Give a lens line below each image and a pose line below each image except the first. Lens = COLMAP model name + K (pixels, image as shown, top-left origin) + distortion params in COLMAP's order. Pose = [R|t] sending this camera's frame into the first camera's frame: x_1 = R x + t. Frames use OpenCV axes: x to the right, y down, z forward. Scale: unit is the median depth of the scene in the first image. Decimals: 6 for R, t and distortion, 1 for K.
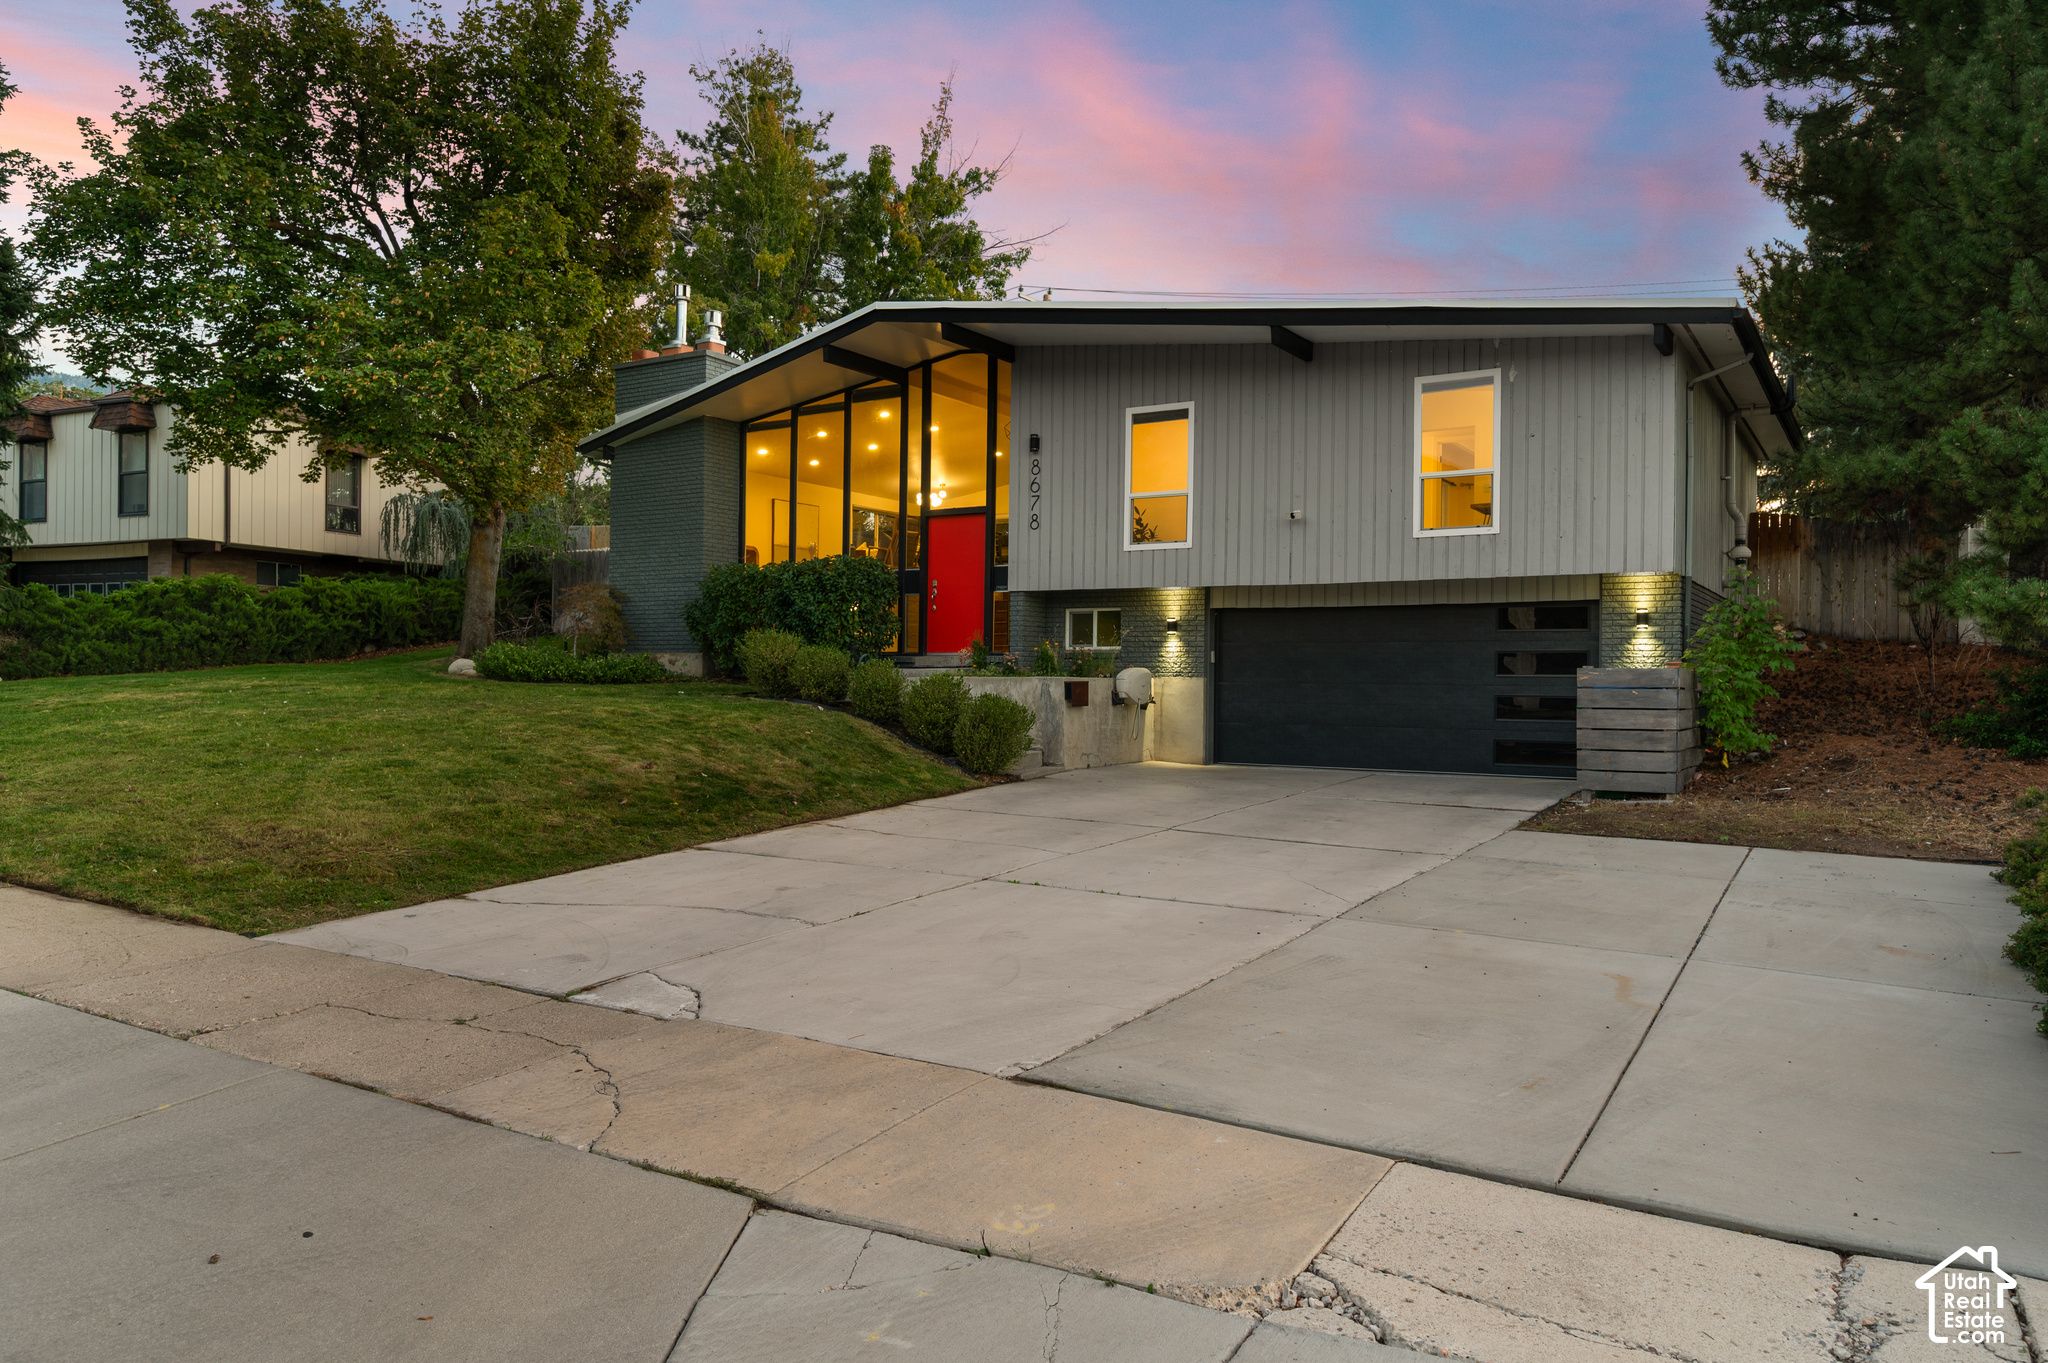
lens RADIAL K [[1443.4, 0, 1021.6], [0, 1443.4, 679.5], [0, 0, 1]] dist [0.001860, -0.000948]
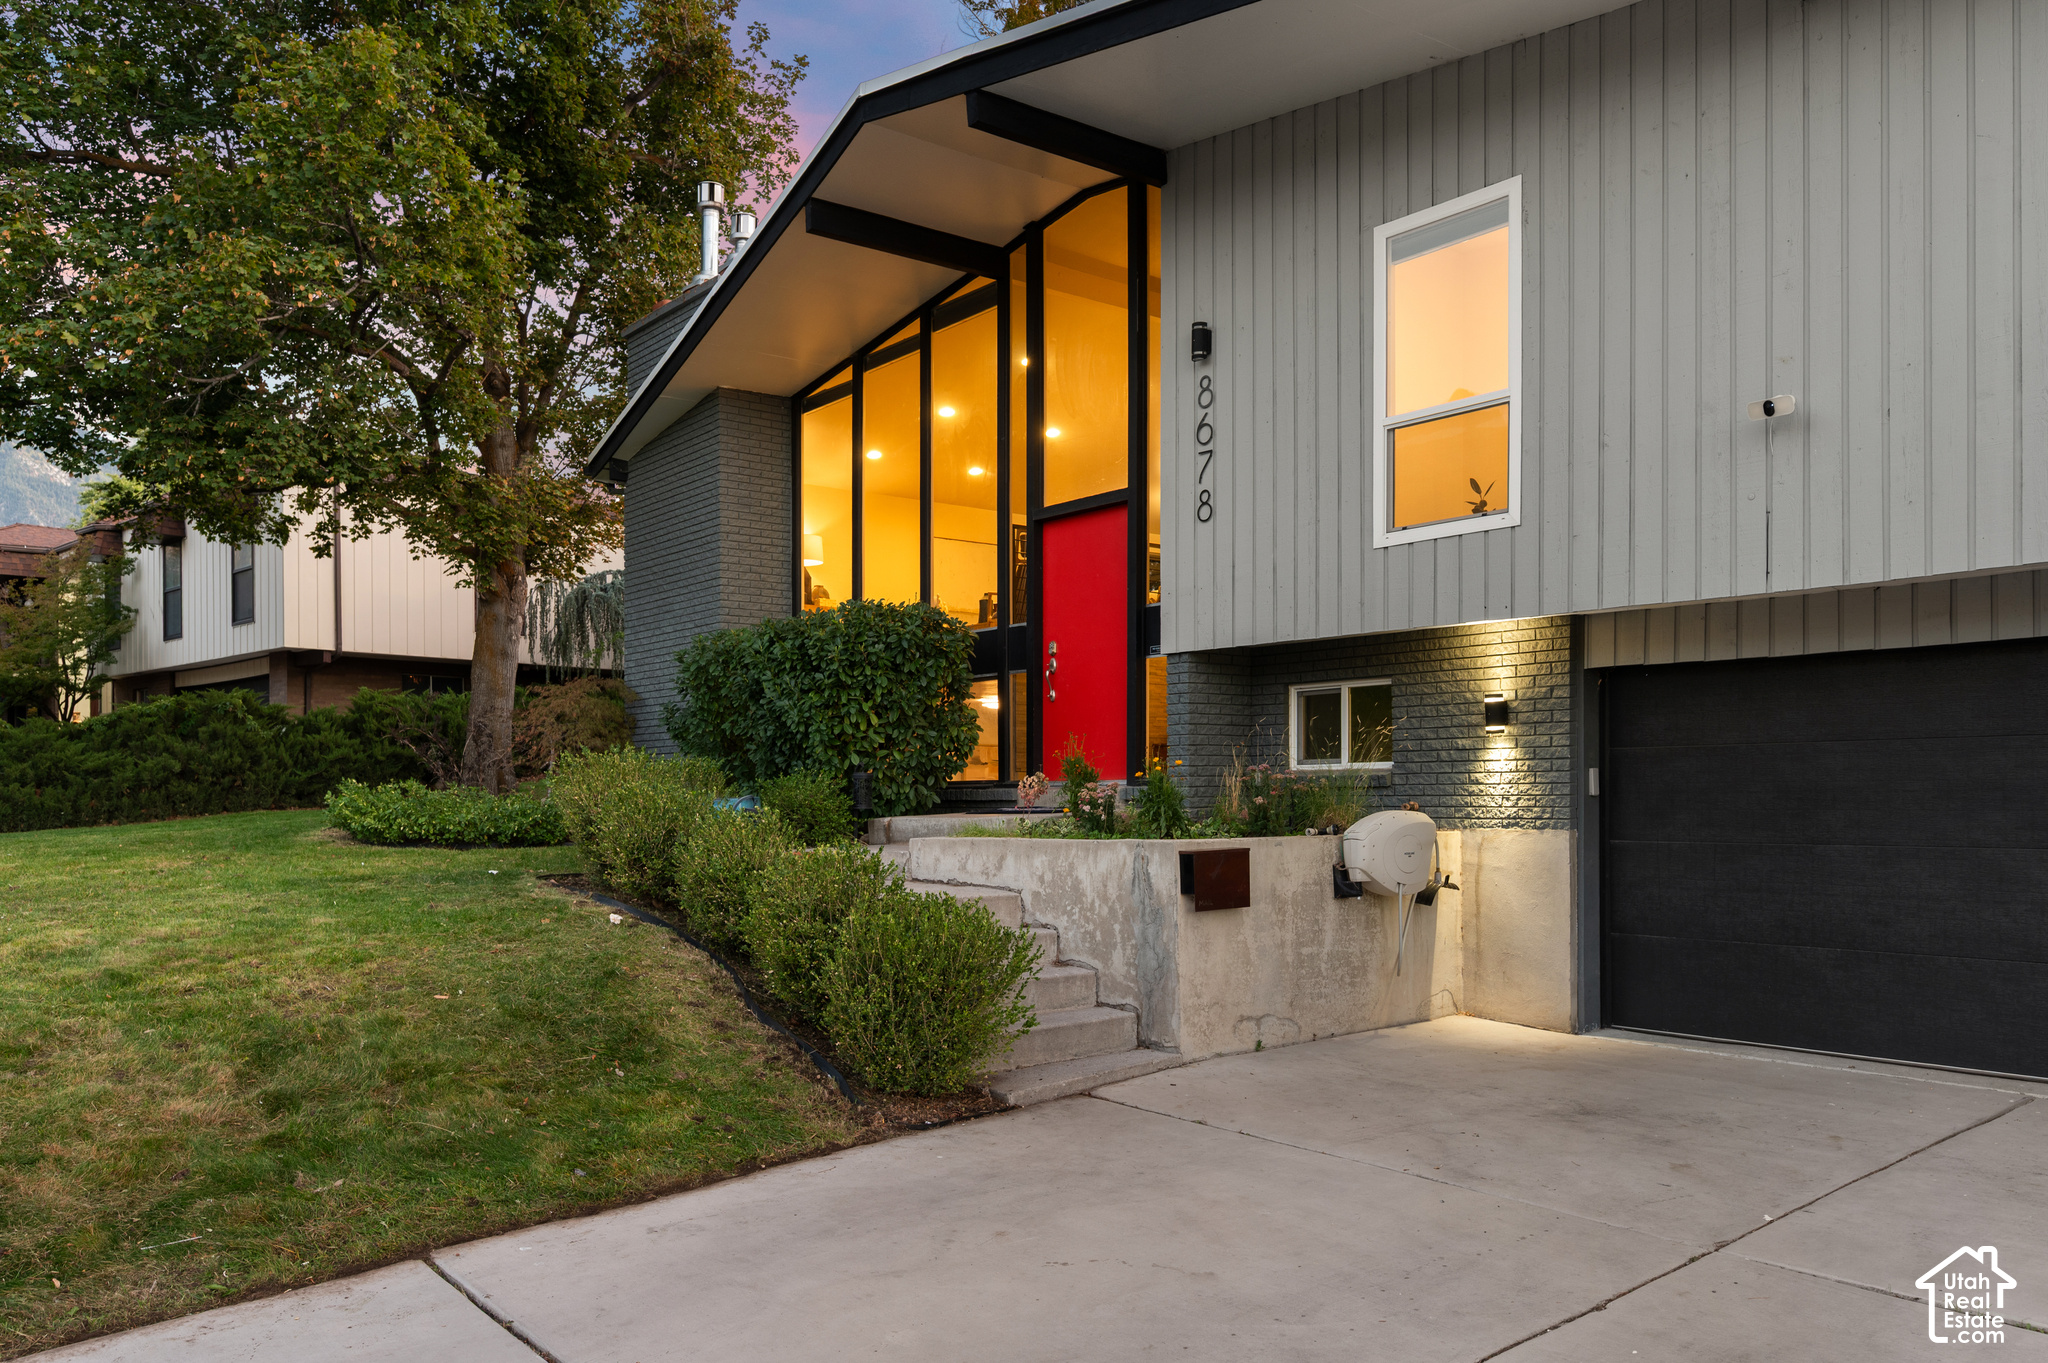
lens RADIAL K [[1567.3, 0, 1025.2], [0, 1567.3, 795.6], [0, 0, 1]] dist [0.006771, -0.004189]
pose [[0.946138, -0.016777, -0.323329, 0.122386], [0.016897, 0.999854, -0.002435, -0.013106], [0.323323, -0.003160, 0.946283, 0.498613]]
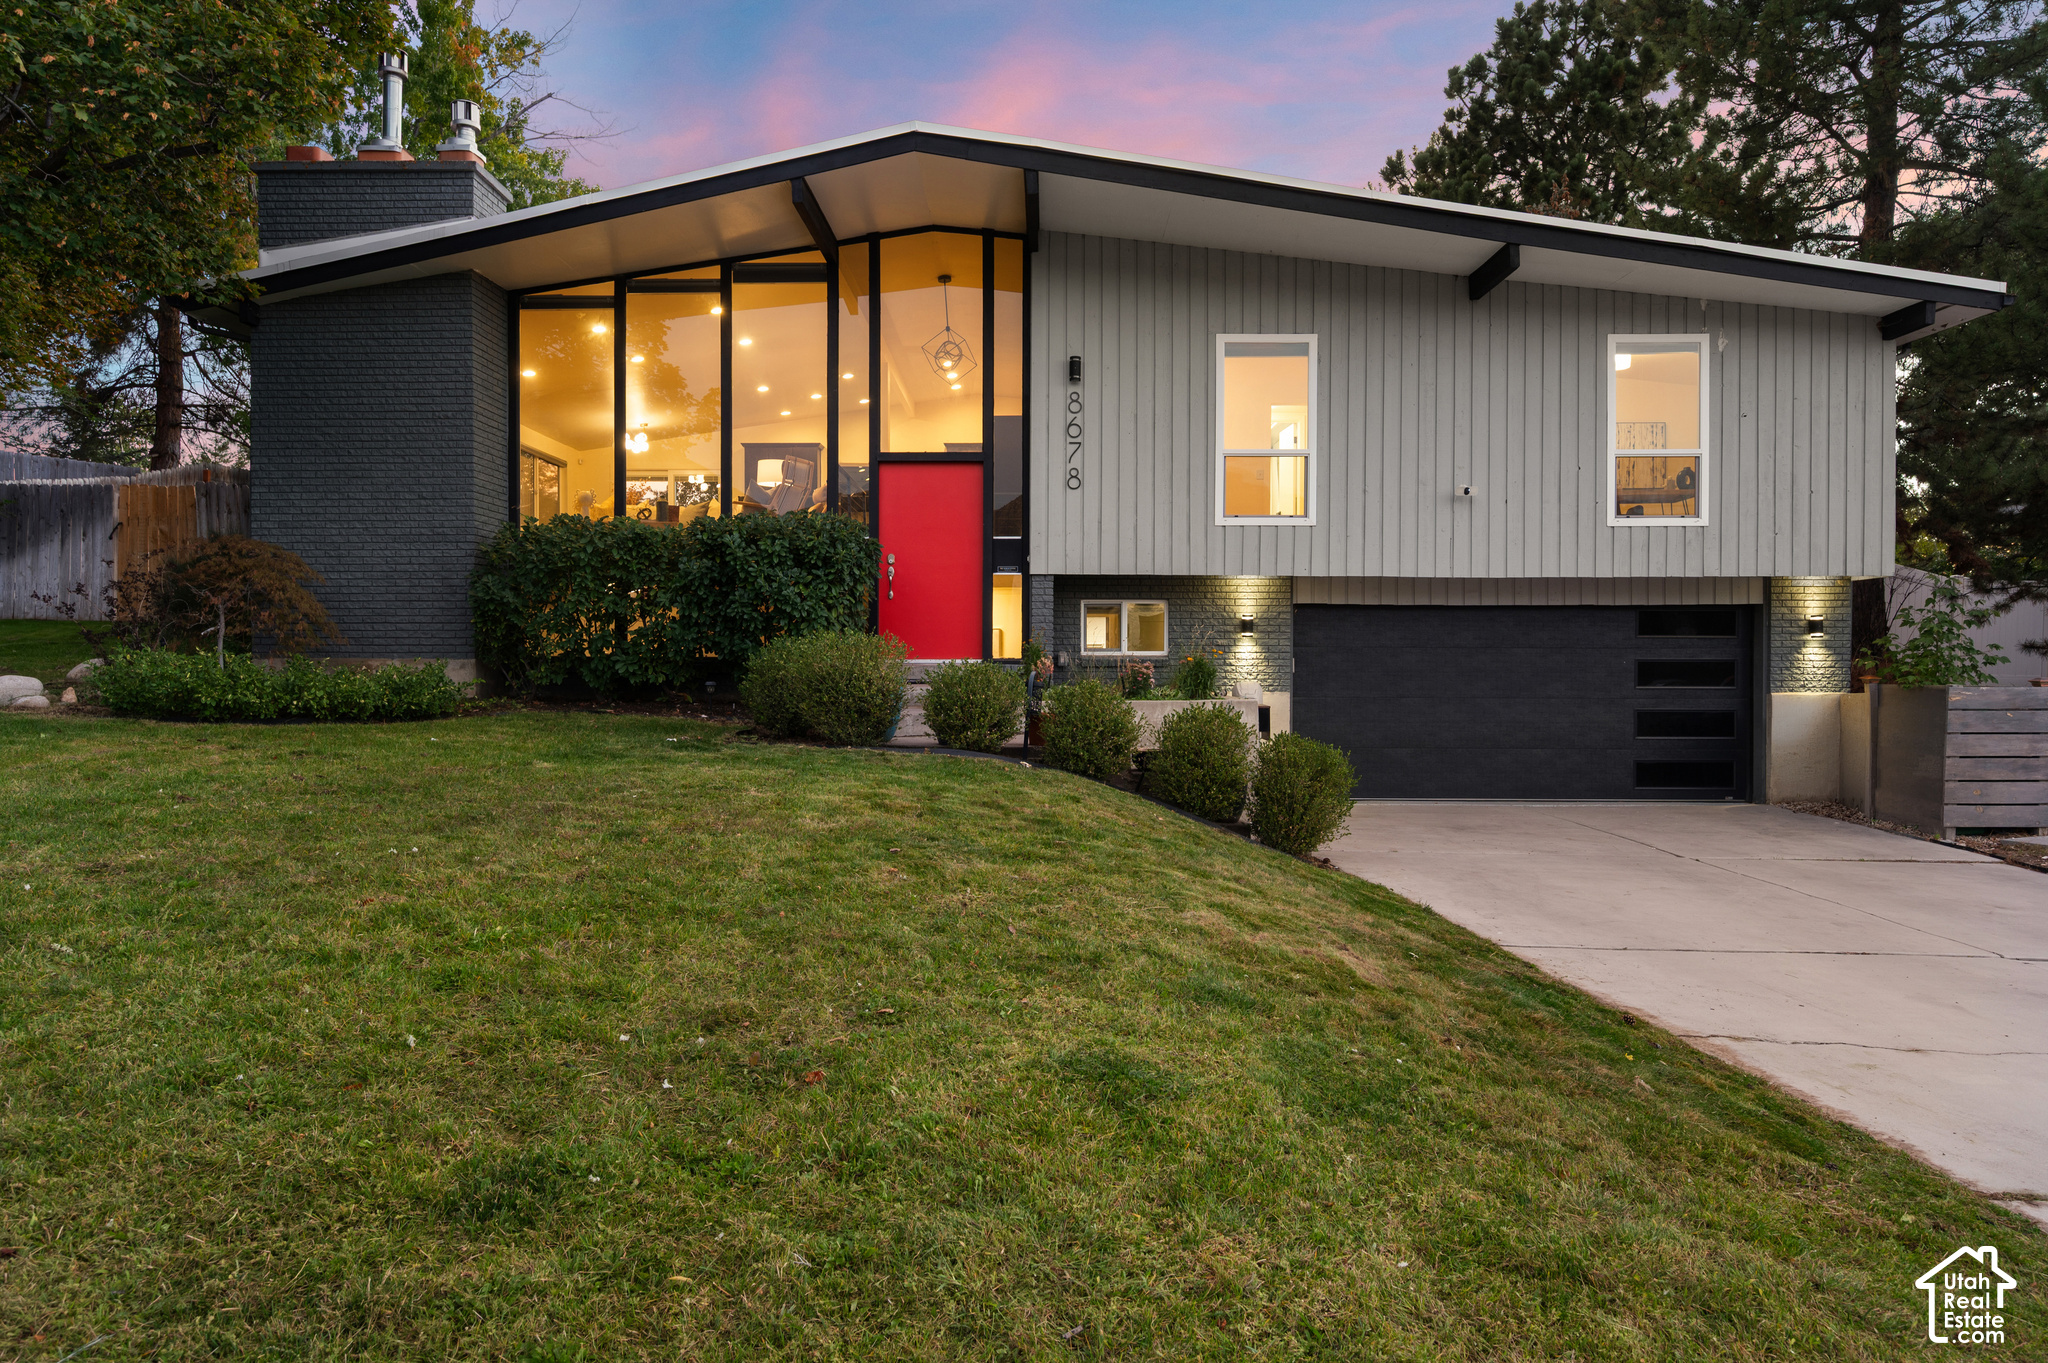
lens RADIAL K [[1315.3, 0, 1029.1], [0, 1315.3, 687.7], [0, 0, 1]] dist [-0.003774, -0.000254]
pose [[0.847952, -0.017786, 0.529775, -0.368314], [0.004680, 0.999649, 0.026069, -0.022831], [-0.530053, -0.019626, 0.847737, 0.464330]]
